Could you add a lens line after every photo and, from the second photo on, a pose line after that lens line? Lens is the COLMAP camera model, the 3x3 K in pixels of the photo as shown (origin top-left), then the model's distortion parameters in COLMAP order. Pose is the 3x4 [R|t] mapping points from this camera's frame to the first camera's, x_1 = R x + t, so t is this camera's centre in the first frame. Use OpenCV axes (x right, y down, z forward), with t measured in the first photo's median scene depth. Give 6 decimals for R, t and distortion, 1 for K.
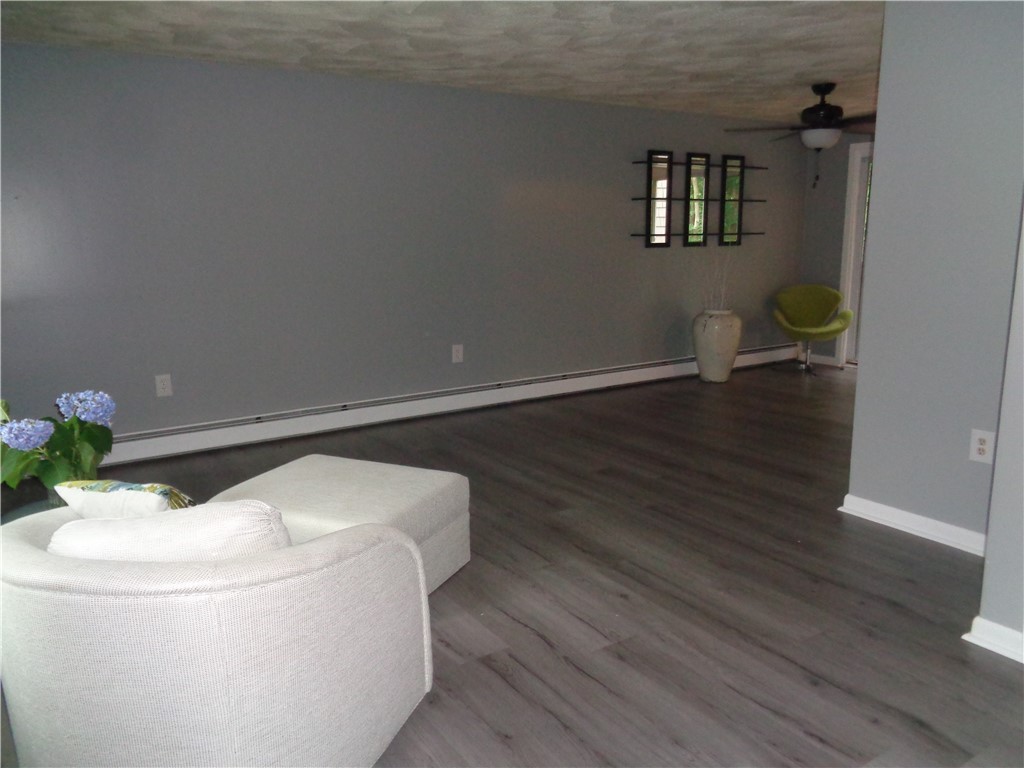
lens RADIAL K [[762.4, 0, 512.0], [0, 762.4, 384.0], [0, 0, 1]] dist [-0.000448, -0.000779]
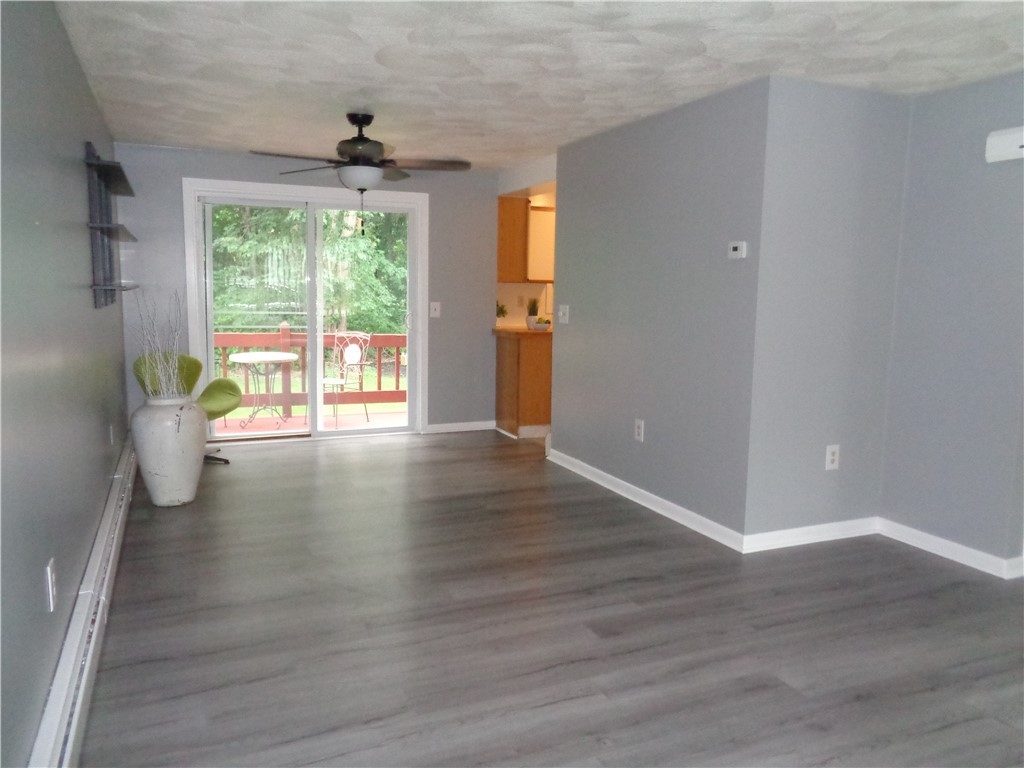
lens RADIAL K [[774.5, 0, 512.0], [0, 774.5, 384.0], [0, 0, 1]] dist [0.003933, 0.009935]
pose [[0.170655, -0.112713, 0.978863, -0.349417], [0.173596, 0.981336, 0.082733, -0.112712], [-0.969918, 0.155808, 0.187037, 0.575440]]
